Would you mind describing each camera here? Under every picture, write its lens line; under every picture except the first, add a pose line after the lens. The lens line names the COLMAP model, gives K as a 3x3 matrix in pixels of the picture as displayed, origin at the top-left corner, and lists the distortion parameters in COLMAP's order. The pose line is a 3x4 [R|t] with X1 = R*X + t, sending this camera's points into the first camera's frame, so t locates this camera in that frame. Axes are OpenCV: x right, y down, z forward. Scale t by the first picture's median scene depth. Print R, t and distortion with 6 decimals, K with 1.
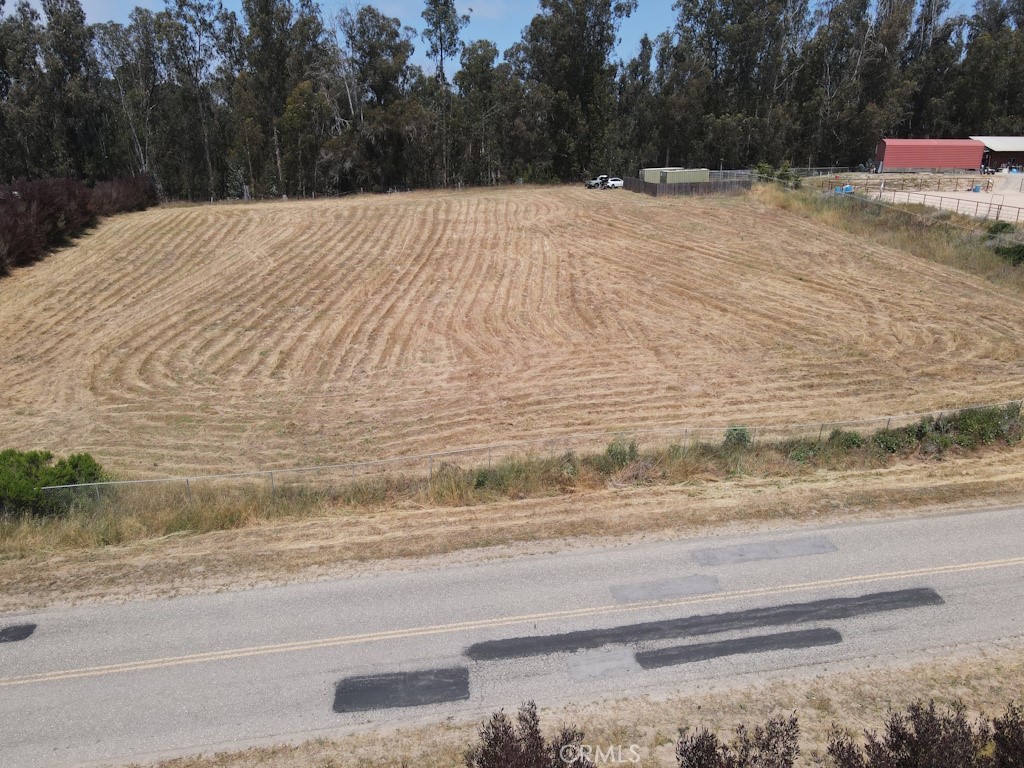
lens RADIAL K [[747.5, 0, 510.9], [0, 747.5, 382.2], [0, 0, 1]] dist [0.019590, -0.006271]
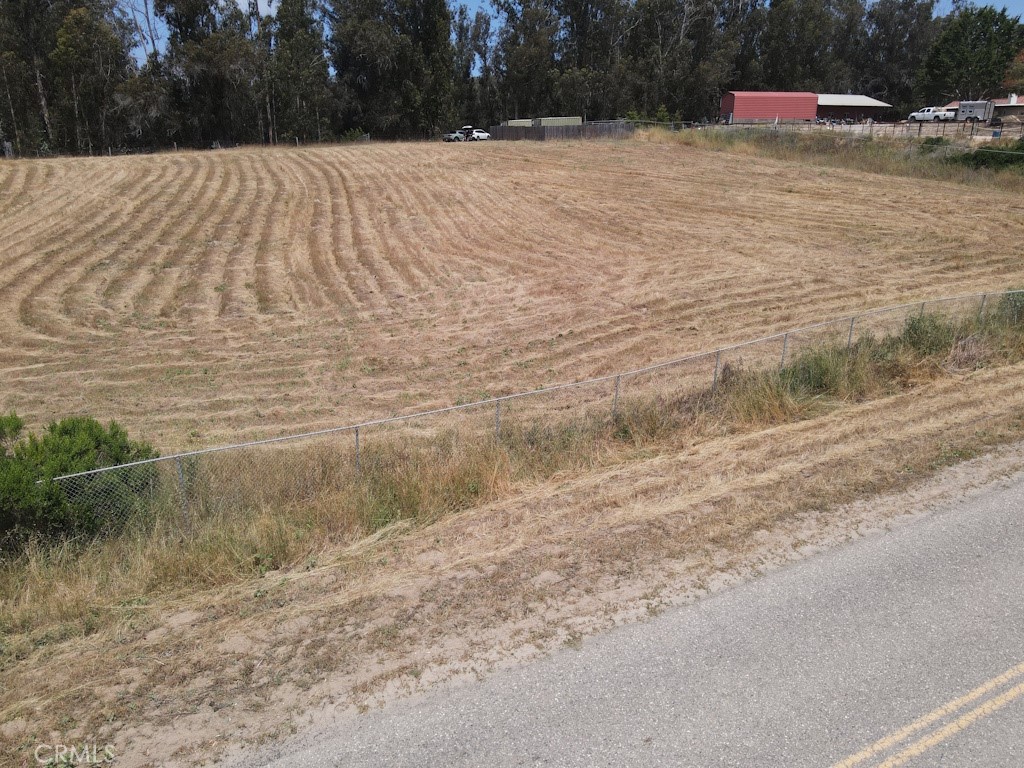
lens RADIAL K [[747.5, 0, 512.2], [0, 747.5, 380.7], [0, 0, 1]] dist [0.019590, -0.006271]
pose [[0.949866, -0.098030, 0.296893, -0.247566], [0.099382, 0.994993, 0.010574, 0.052711], [-0.296443, 0.019462, 0.954852, 0.245597]]
